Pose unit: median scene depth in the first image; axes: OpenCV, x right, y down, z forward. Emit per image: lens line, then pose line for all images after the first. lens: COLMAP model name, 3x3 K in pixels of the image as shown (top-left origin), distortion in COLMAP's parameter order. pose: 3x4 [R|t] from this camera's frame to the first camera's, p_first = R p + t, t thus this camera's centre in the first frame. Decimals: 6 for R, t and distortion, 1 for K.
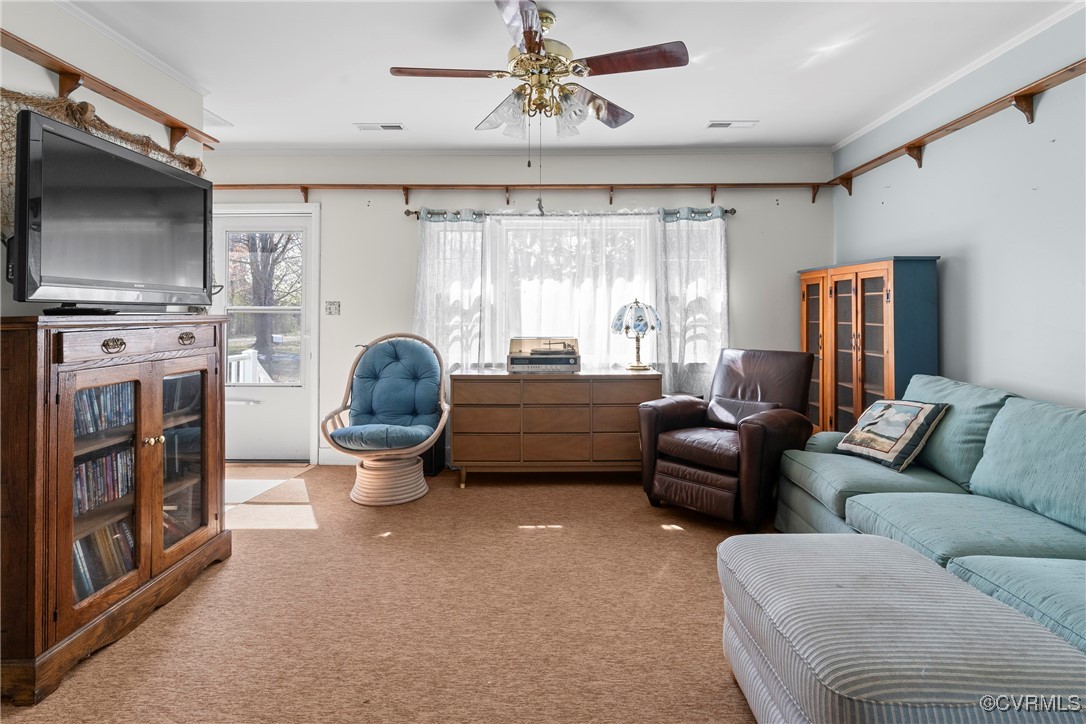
lens RADIAL K [[537.7, 0, 536.0], [0, 537.7, 303.3], [0, 0, 1]] dist [0.012043, -0.002278]
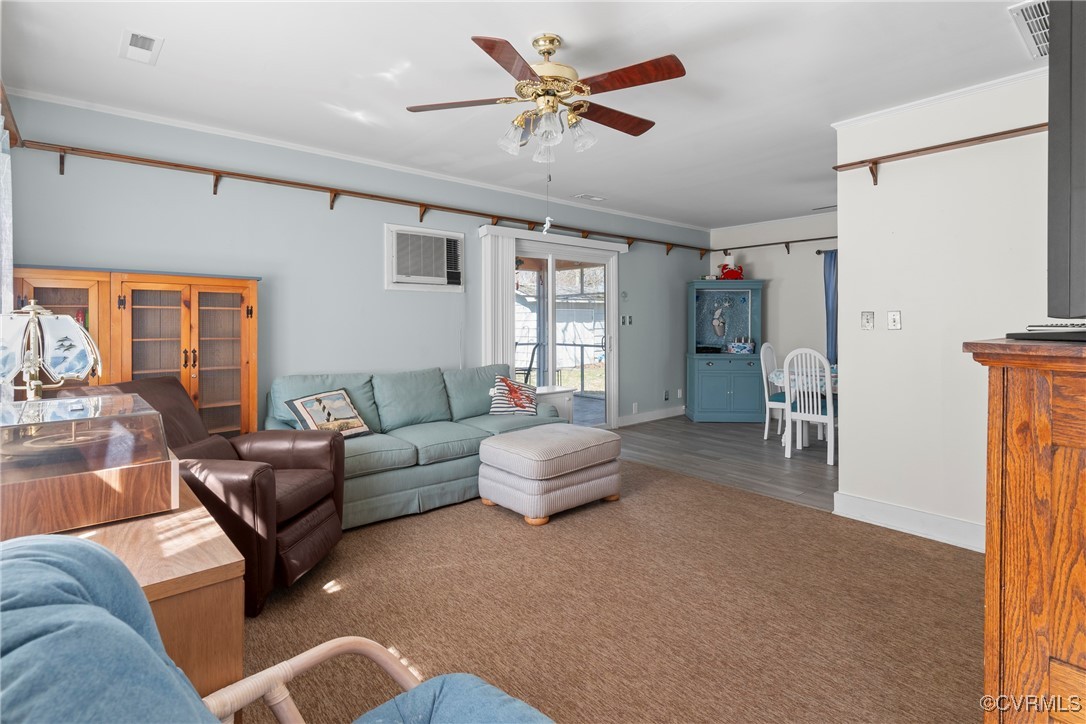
lens RADIAL K [[537.7, 0, 551.6], [0, 537.7, 323.0], [0, 0, 1]] dist [0.012043, -0.002278]
pose [[-0.687802, -0.000579, 0.725898, -0.685372], [-0.010725, 0.999899, -0.009365, 0.016082], [-0.725819, -0.014227, -0.687739, 1.566389]]
